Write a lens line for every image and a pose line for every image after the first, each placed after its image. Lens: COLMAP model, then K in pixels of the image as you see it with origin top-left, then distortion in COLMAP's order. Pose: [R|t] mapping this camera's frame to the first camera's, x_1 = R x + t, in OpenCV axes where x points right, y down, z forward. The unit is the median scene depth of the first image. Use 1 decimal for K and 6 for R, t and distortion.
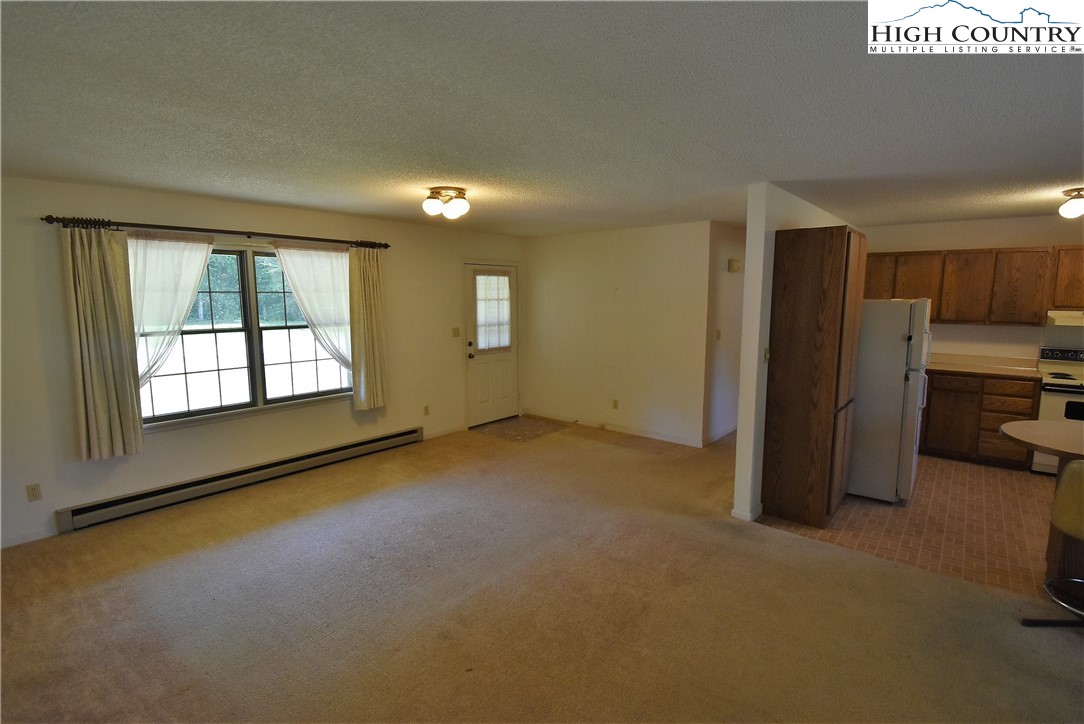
lens RADIAL K [[498.4, 0, 550.1], [0, 498.4, 365.5], [0, 0, 1]] dist [-0.031930, -0.001049]
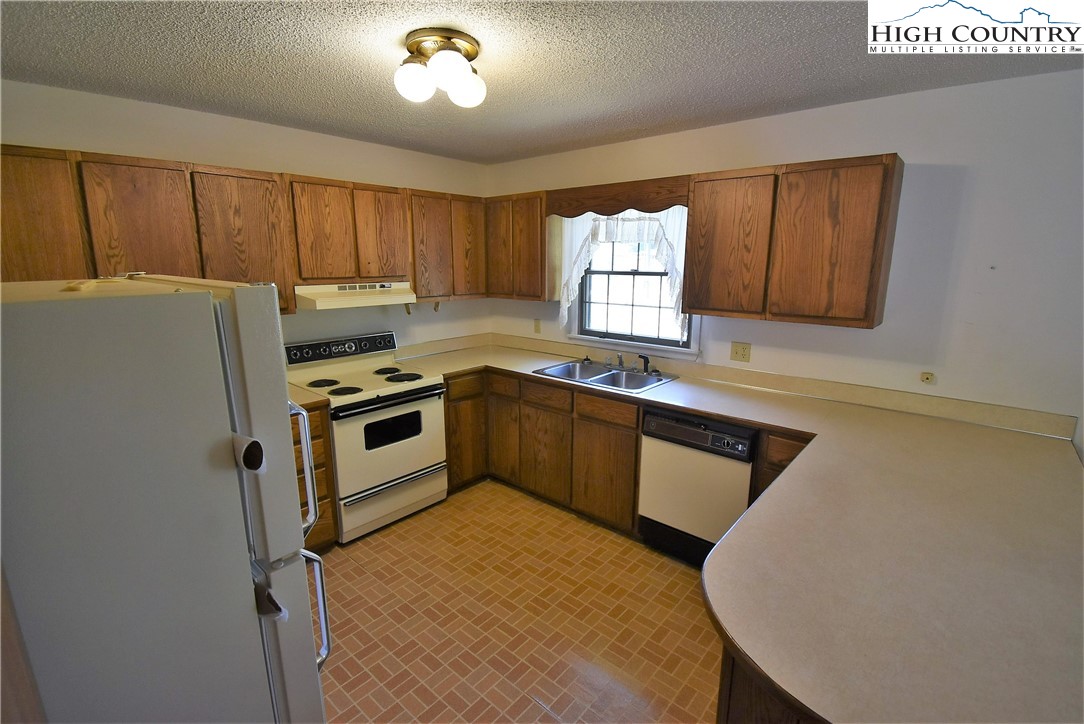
lens RADIAL K [[501.0, 0, 542.0], [0, 501.0, 366.5], [0, 0, 1]] dist [0.002429, -0.013938]
pose [[0.006669, -0.208611, 0.977976, 0.401992], [0.130332, 0.969837, 0.205986, -0.103690], [-0.991448, 0.126088, 0.033657, 0.674738]]
